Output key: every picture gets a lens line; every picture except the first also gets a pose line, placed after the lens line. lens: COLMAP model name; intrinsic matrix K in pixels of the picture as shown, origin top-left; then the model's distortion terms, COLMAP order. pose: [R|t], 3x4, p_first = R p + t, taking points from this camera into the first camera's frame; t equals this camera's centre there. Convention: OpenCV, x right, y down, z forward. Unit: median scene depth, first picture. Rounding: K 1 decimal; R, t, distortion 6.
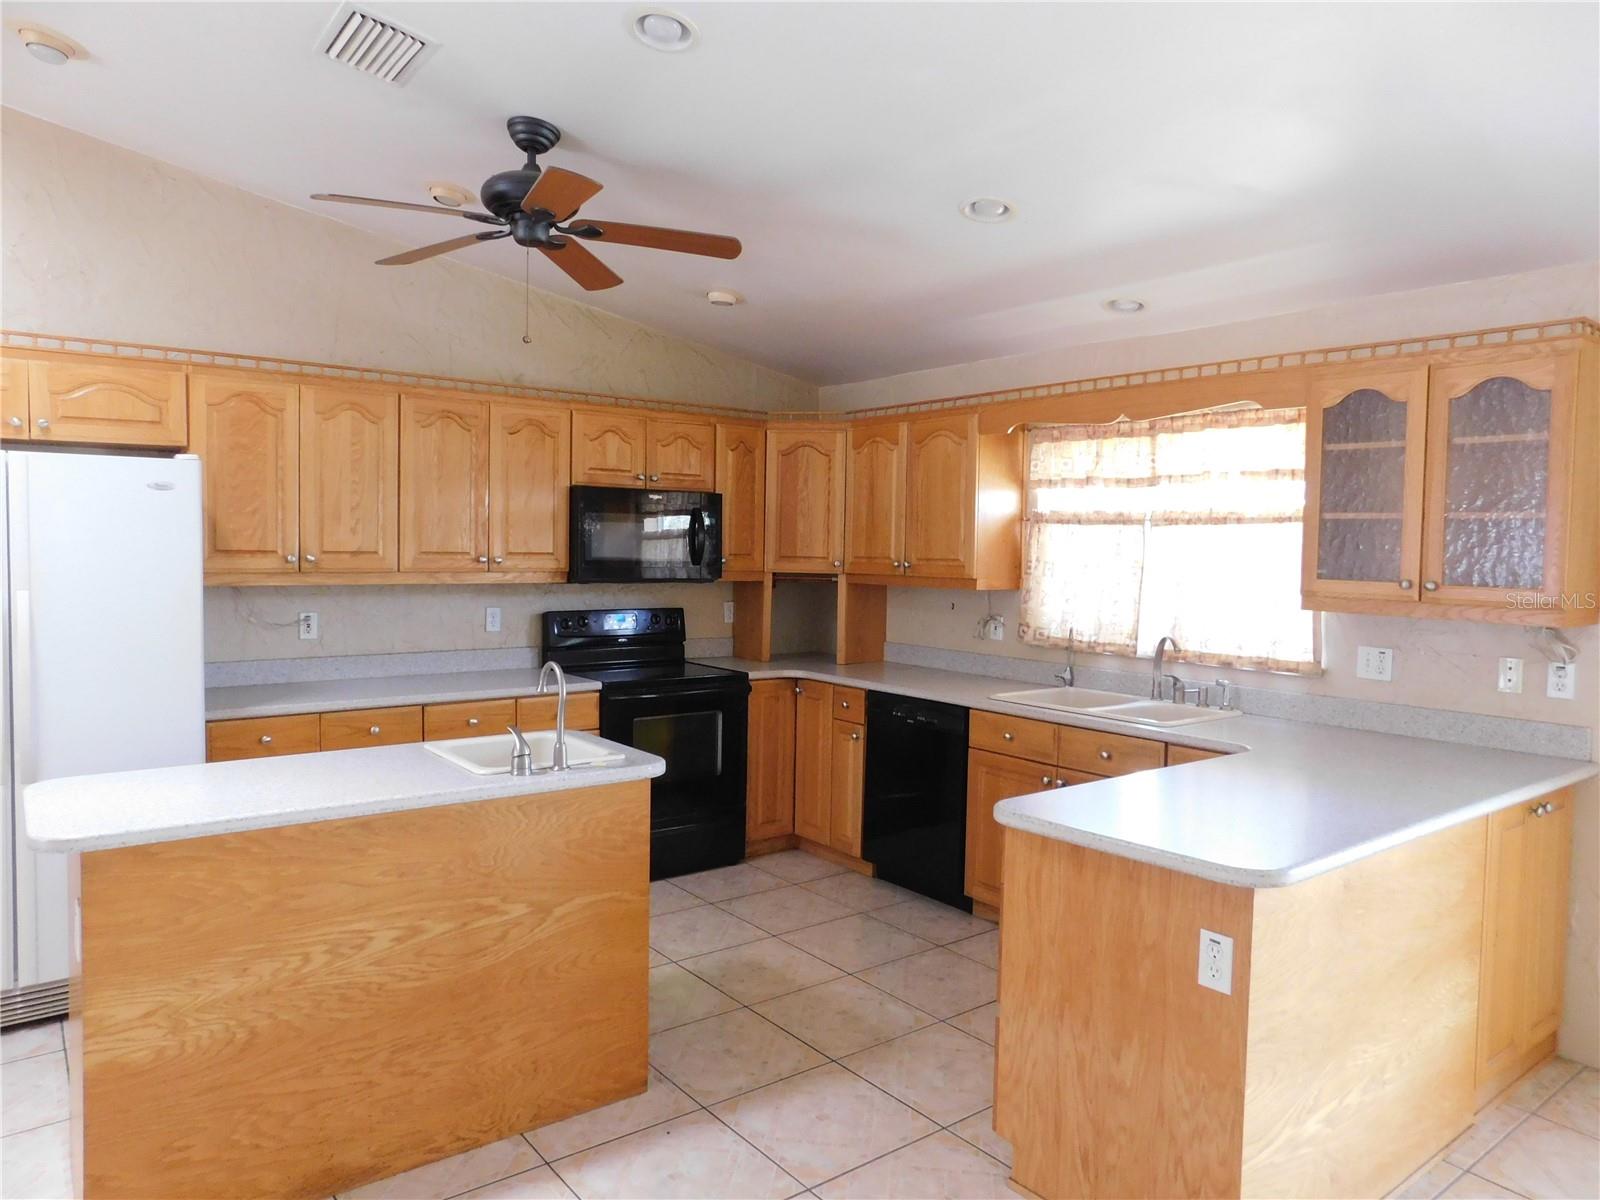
lens RADIAL K [[1066.0, 0, 795.5], [0, 1066.0, 596.5], [0, 0, 1]] dist [-0.069042, 0.058692]
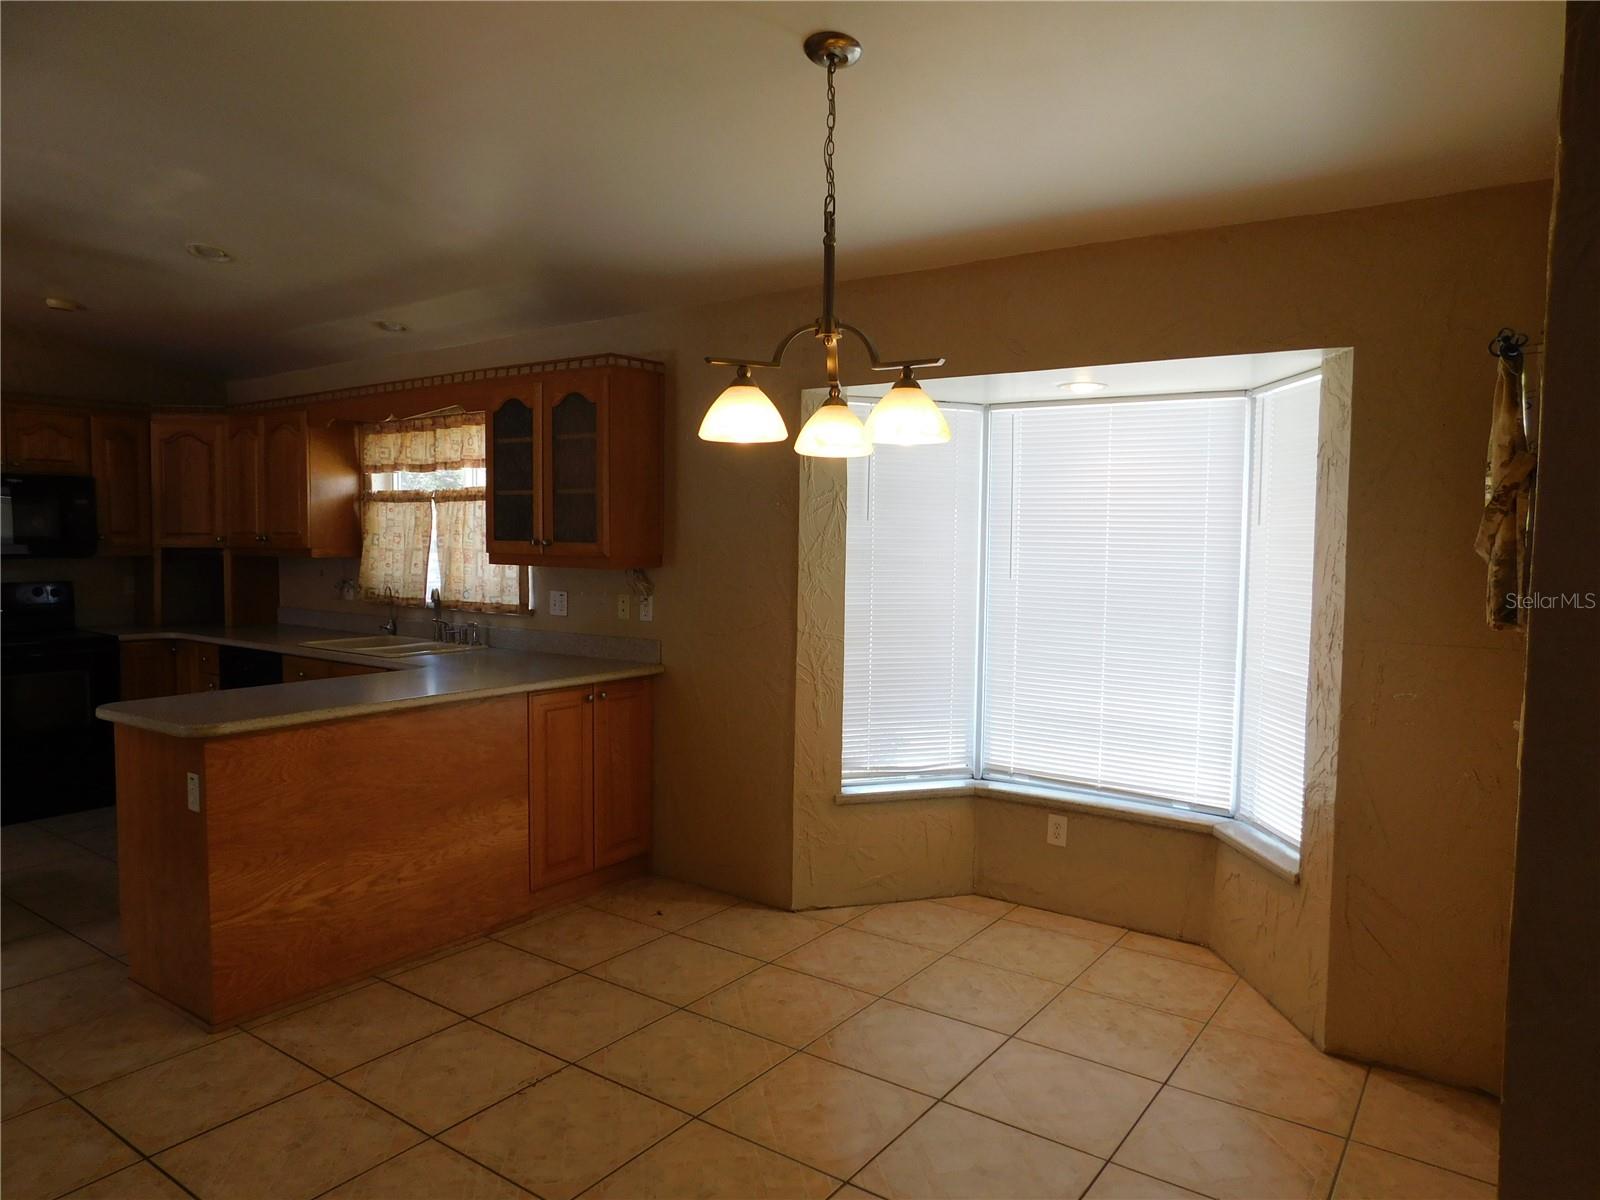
lens RADIAL K [[1066.0, 0, 795.5], [0, 1066.0, 596.5], [0, 0, 1]] dist [-0.069042, 0.058692]
pose [[0.958207, -0.031070, 0.284385, 0.365237], [0.026256, 0.999440, 0.020725, 0.027958], [-0.284870, -0.012392, 0.958486, -0.302743]]
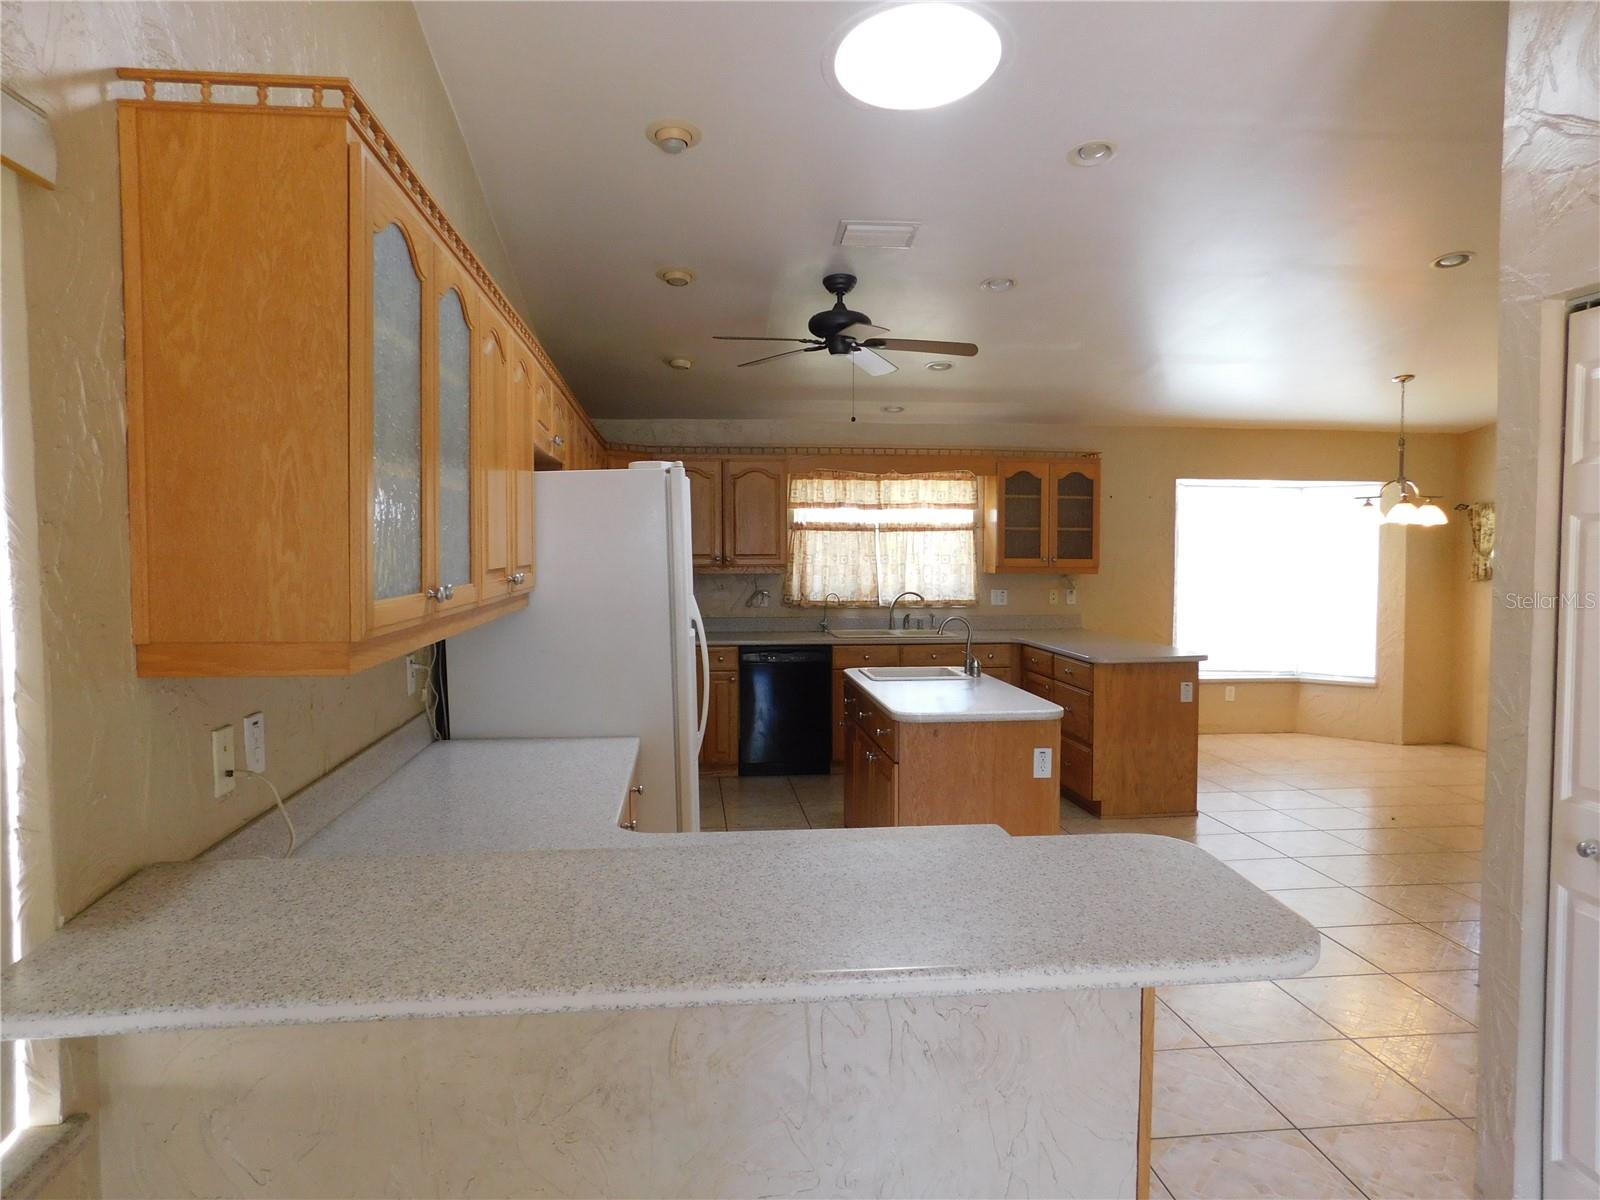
lens RADIAL K [[1066.0, 0, 795.5], [0, 1066.0, 596.5], [0, 0, 1]] dist [-0.069042, 0.058692]
pose [[0.516385, -0.062511, 0.854072, -1.191237], [0.049136, 0.997852, 0.043326, -0.040721], [-0.854946, 0.019593, 0.518347, 0.191428]]
